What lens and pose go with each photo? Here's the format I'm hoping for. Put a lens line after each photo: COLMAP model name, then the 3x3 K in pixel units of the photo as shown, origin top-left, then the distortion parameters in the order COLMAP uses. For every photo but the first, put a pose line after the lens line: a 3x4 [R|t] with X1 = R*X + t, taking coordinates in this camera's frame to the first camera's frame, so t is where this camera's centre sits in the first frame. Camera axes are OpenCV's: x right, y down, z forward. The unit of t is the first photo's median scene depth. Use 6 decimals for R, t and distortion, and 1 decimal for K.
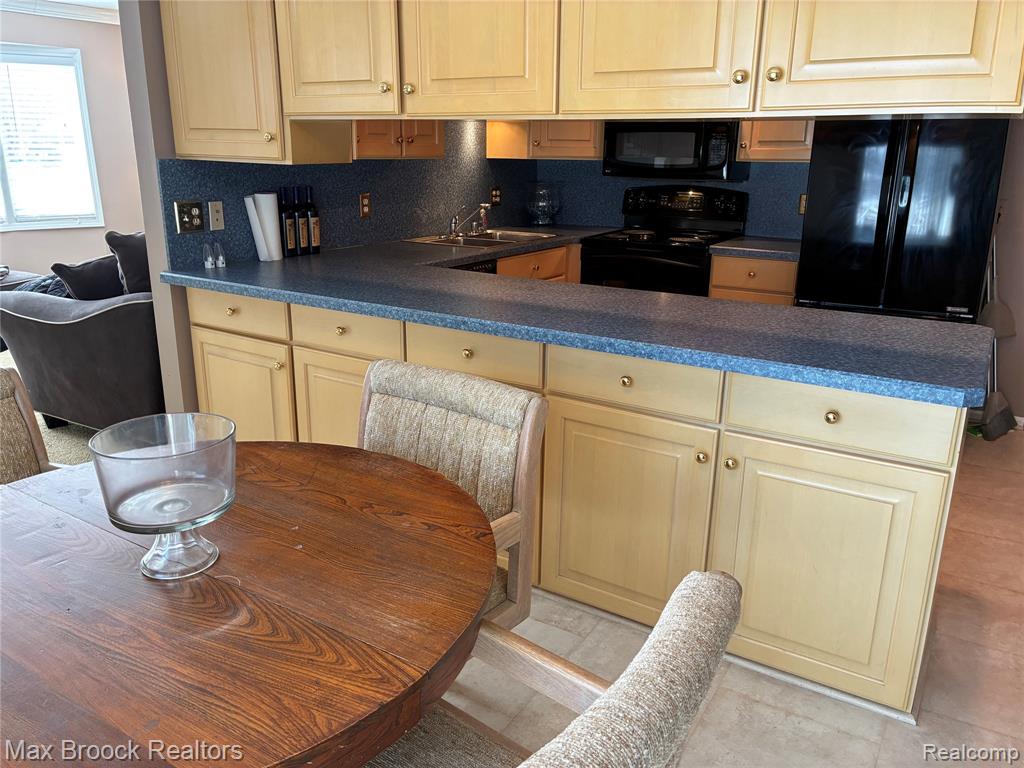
lens RADIAL K [[777.3, 0, 513.9], [0, 777.3, 384.1], [0, 0, 1]] dist [0.044140, -0.061001]
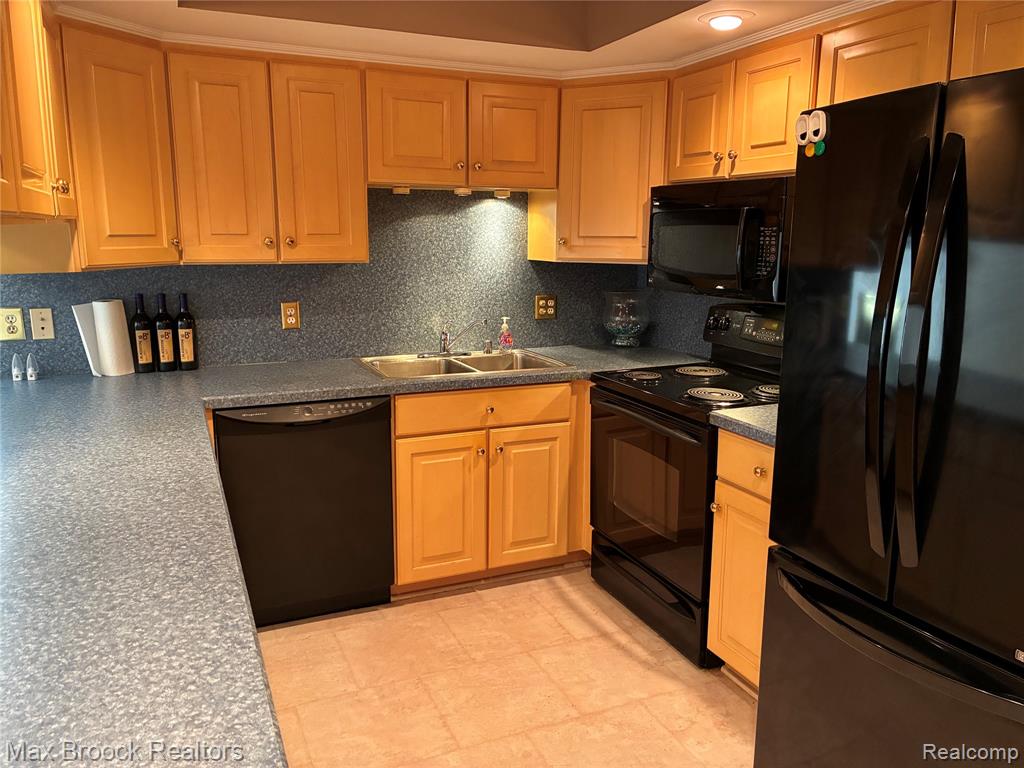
lens RADIAL K [[777.3, 0, 512.3], [0, 777.3, 381.8], [0, 0, 1]] dist [0.044140, -0.061001]
pose [[0.830368, 0.092541, -0.549477, 0.419303], [-0.154372, 0.985720, -0.067274, -0.120837], [0.535404, 0.140686, 0.832796, 0.378316]]
